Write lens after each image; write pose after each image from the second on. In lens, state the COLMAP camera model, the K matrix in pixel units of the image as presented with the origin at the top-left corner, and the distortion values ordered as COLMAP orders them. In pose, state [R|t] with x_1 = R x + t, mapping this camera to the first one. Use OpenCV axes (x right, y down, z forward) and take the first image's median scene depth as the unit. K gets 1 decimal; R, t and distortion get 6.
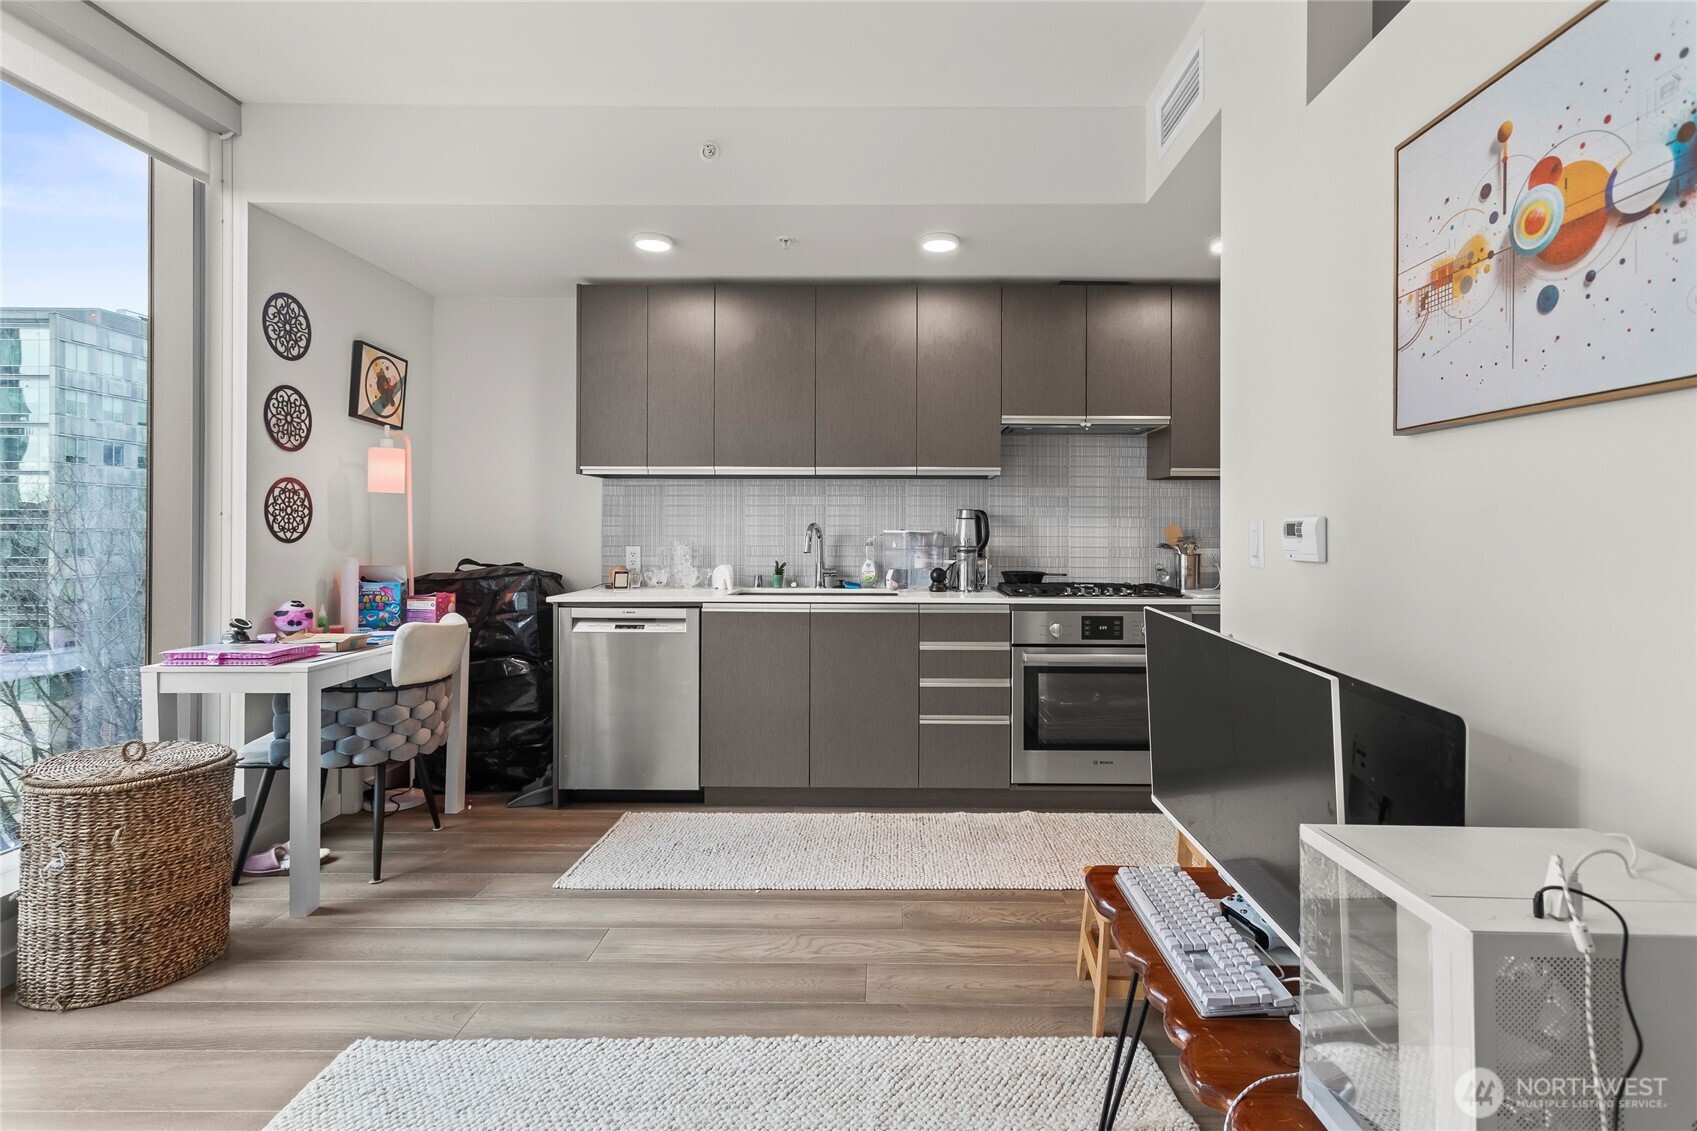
lens RADIAL K [[816.6, 0, 888.6], [0, 816.6, 528.8], [0, 0, 1]] dist [0.008902, 0.002491]
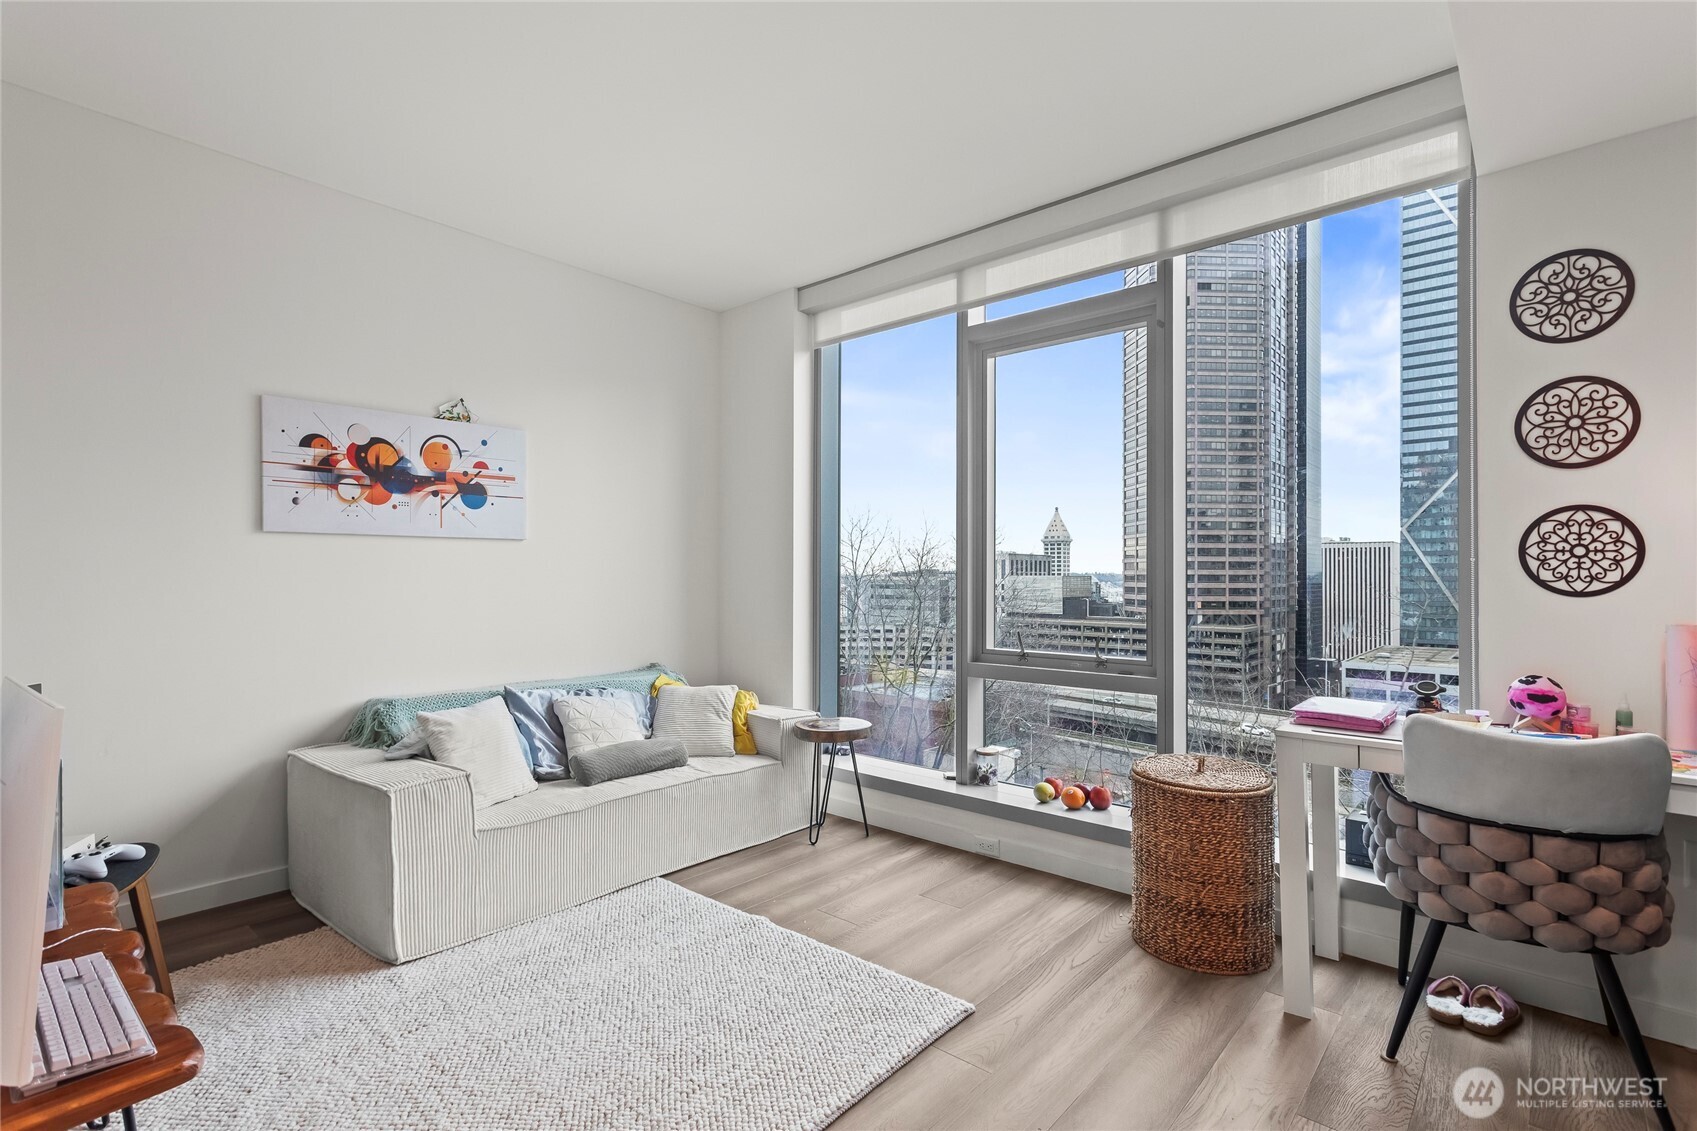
lens RADIAL K [[816.6, 0, 850.5], [0, 816.6, 564.0], [0, 0, 1]] dist [0.008902, 0.002491]
pose [[-0.665177, -0.017143, -0.746489, 0.224734], [-0.002488, 0.999782, -0.020744, 0.005178], [0.746681, -0.011941, -0.665075, 1.018923]]
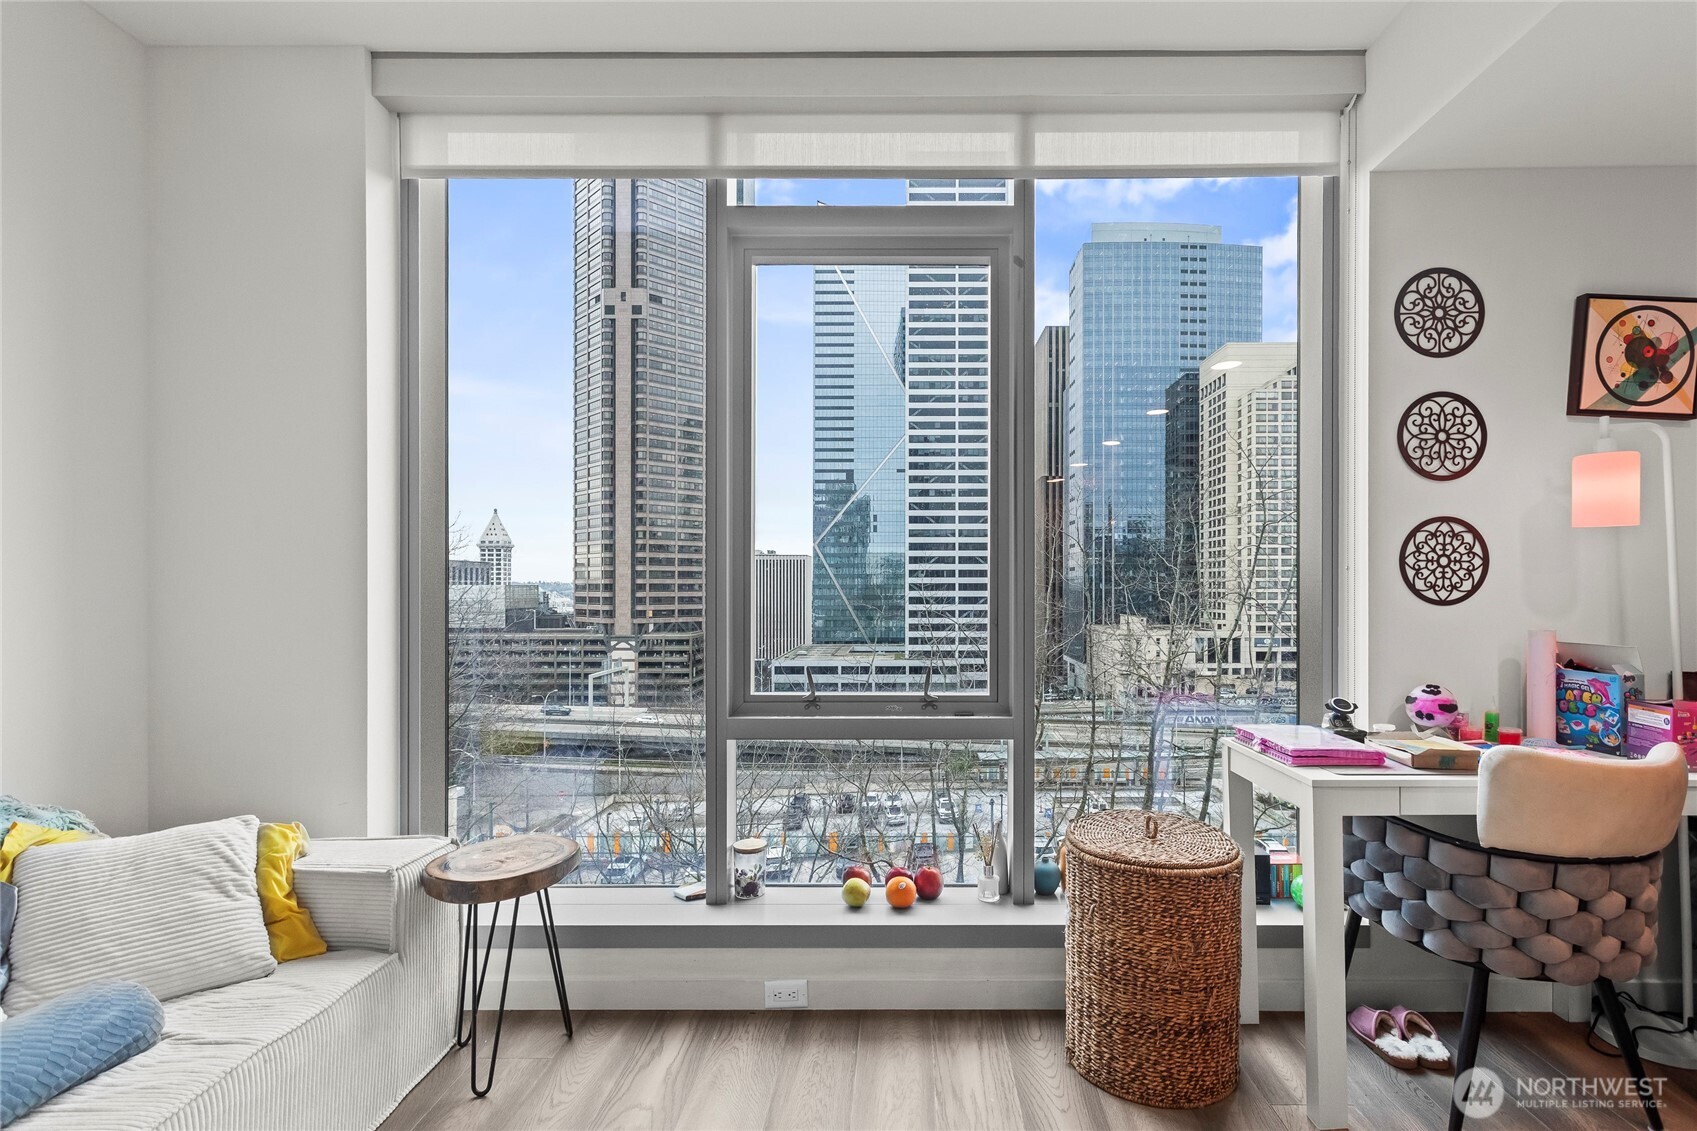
lens RADIAL K [[816.6, 0, 892.0], [0, 816.6, 585.0], [0, 0, 1]] dist [0.008902, 0.002491]
pose [[-0.001731, -0.005466, -0.999984, 0.006025], [0.003836, 0.999978, -0.005473, 0.001215], [0.999991, -0.003846, -0.001710, 0.514595]]
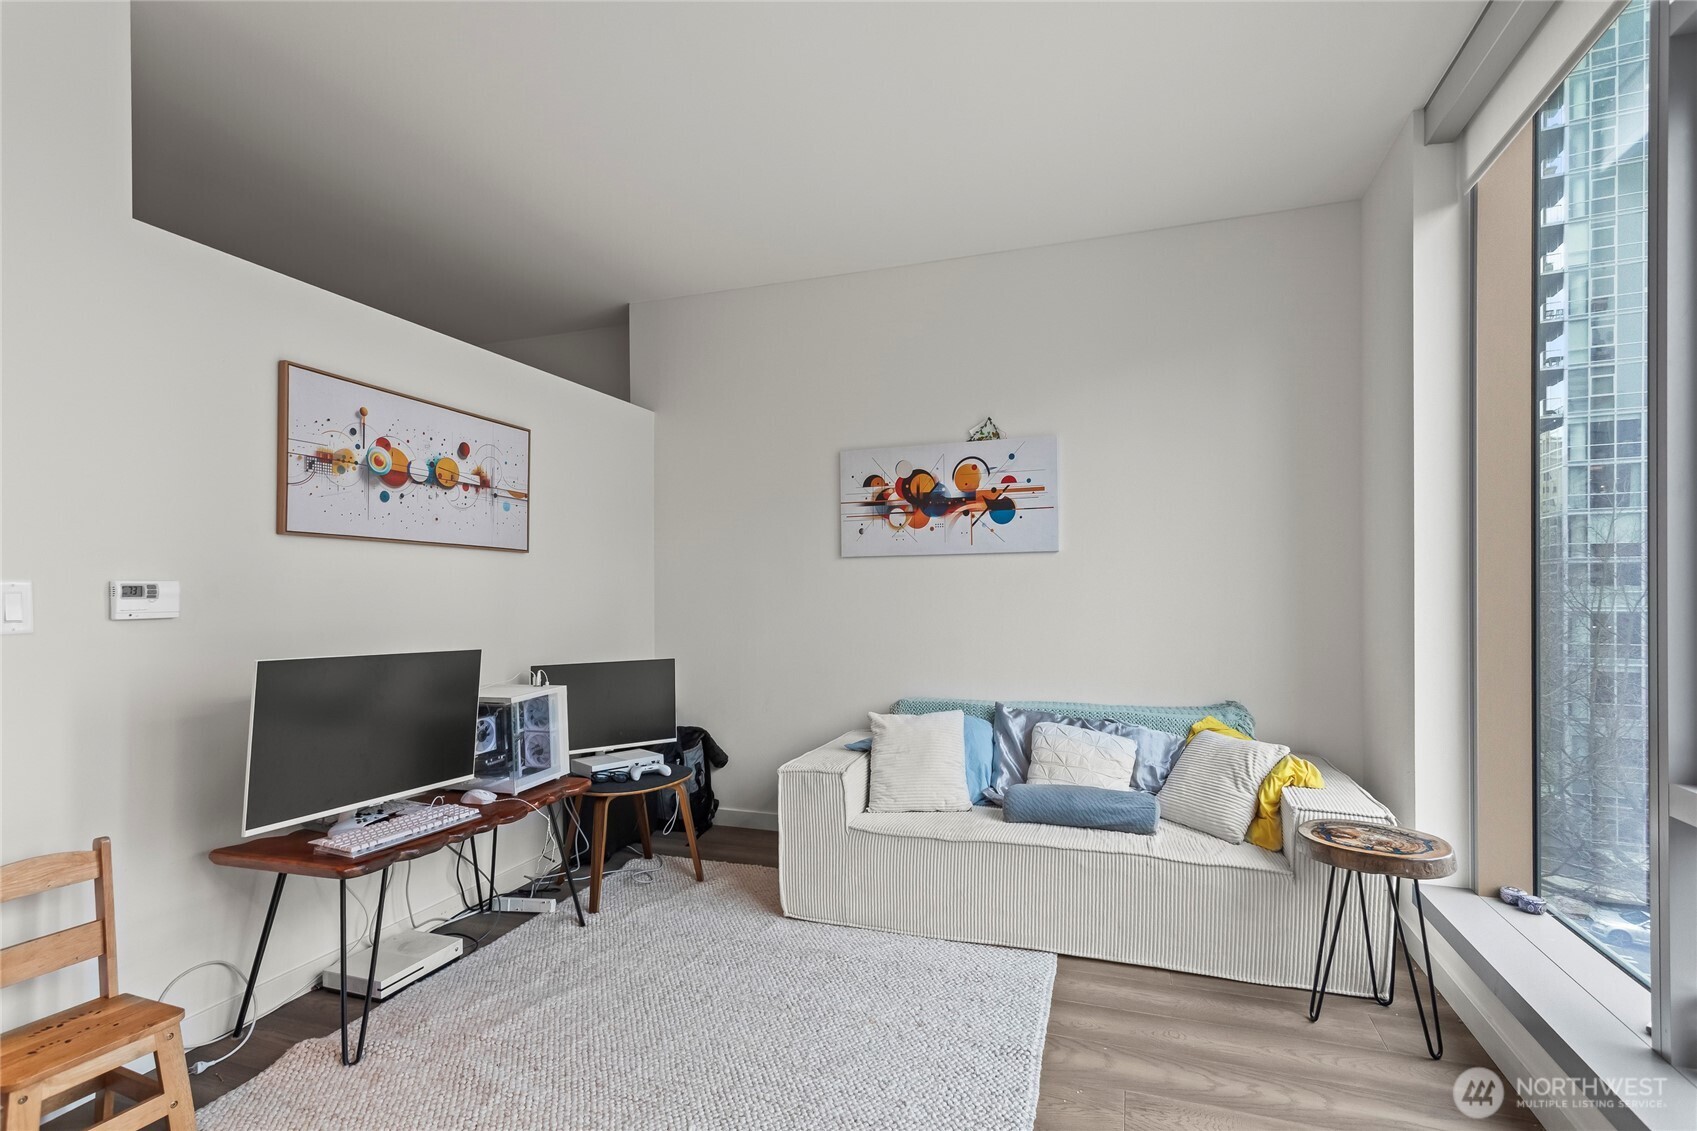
lens RADIAL K [[816.6, 0, 846.7], [0, 816.6, 589.0], [0, 0, 1]] dist [0.008902, 0.002491]
pose [[-0.938691, 0.002717, 0.344748, -0.478780], [0.001536, 0.999992, -0.003698, 0.001616], [-0.344756, -0.002941, -0.938688, 1.023321]]
